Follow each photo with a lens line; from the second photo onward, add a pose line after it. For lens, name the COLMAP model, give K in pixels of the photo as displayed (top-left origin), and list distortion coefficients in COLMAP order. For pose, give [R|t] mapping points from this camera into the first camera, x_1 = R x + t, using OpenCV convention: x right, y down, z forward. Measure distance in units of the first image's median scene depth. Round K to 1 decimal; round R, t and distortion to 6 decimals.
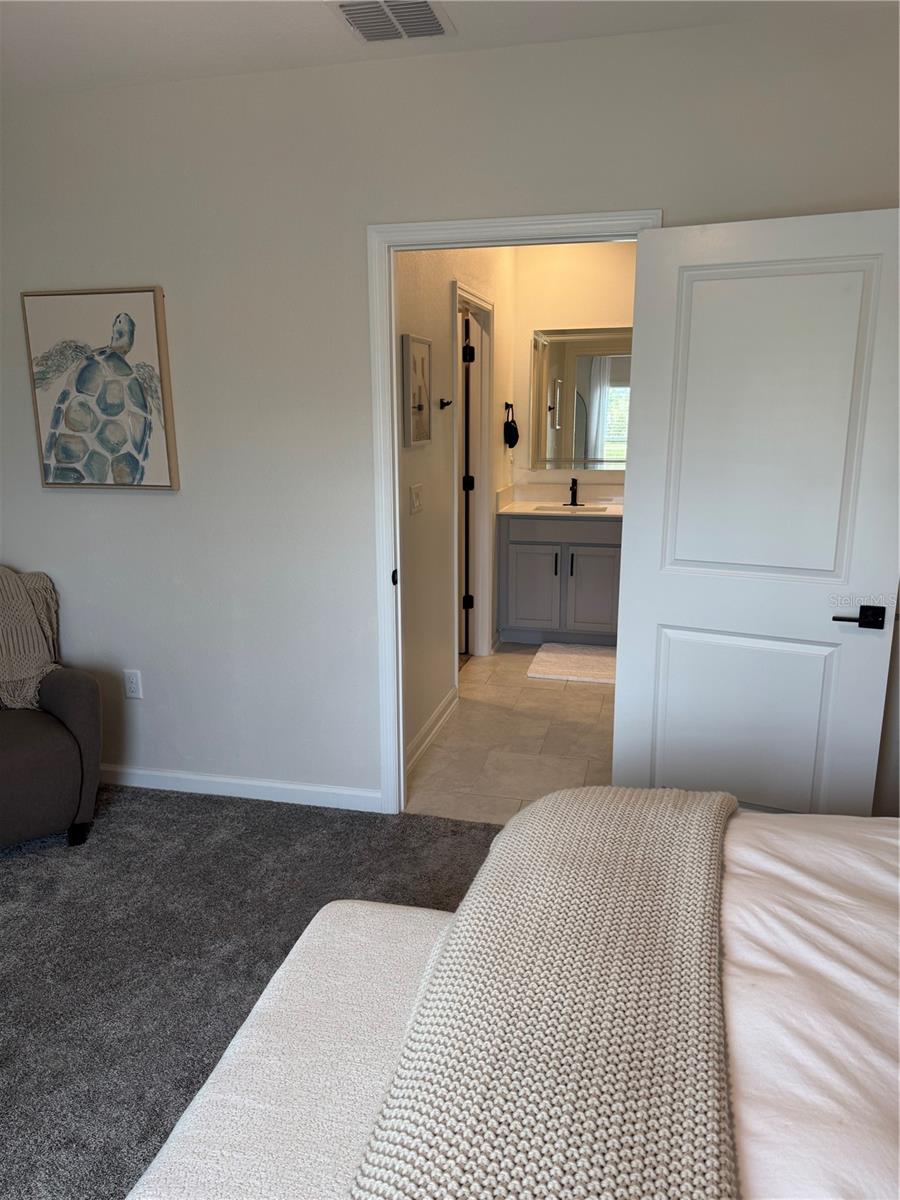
lens RADIAL K [[842.0, 0, 450.0], [0, 842.0, 600.0], [0, 0, 1]] dist [0.003503, -0.000948]
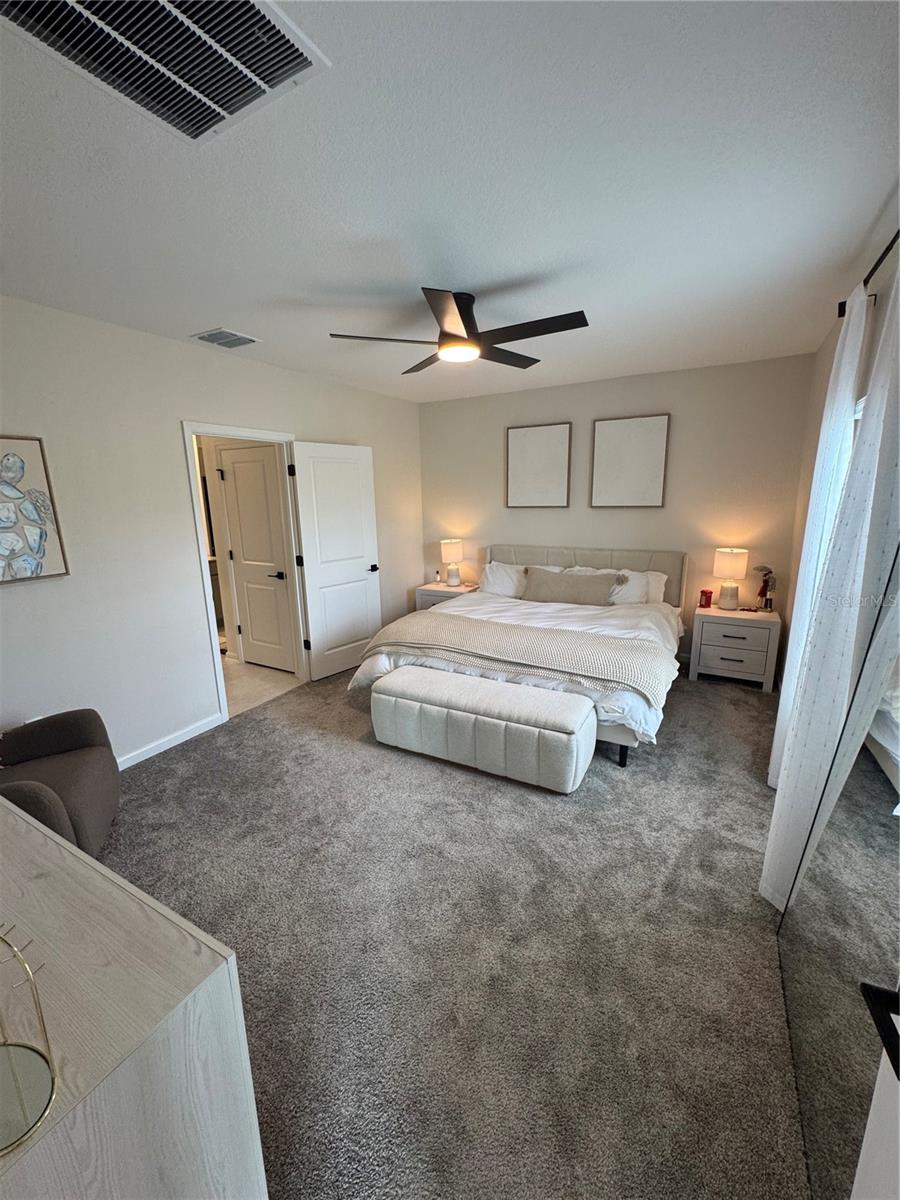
lens RADIAL K [[484.2, 0, 450.0], [0, 484.2, 600.0], [0, 0, 1]] dist [-0.000281, -0.000006]
pose [[0.266780, -0.213295, 0.939858, -1.079258], [0.243842, 0.958411, 0.148290, -0.059559], [-0.932400, 0.189616, 0.307695, 0.154065]]
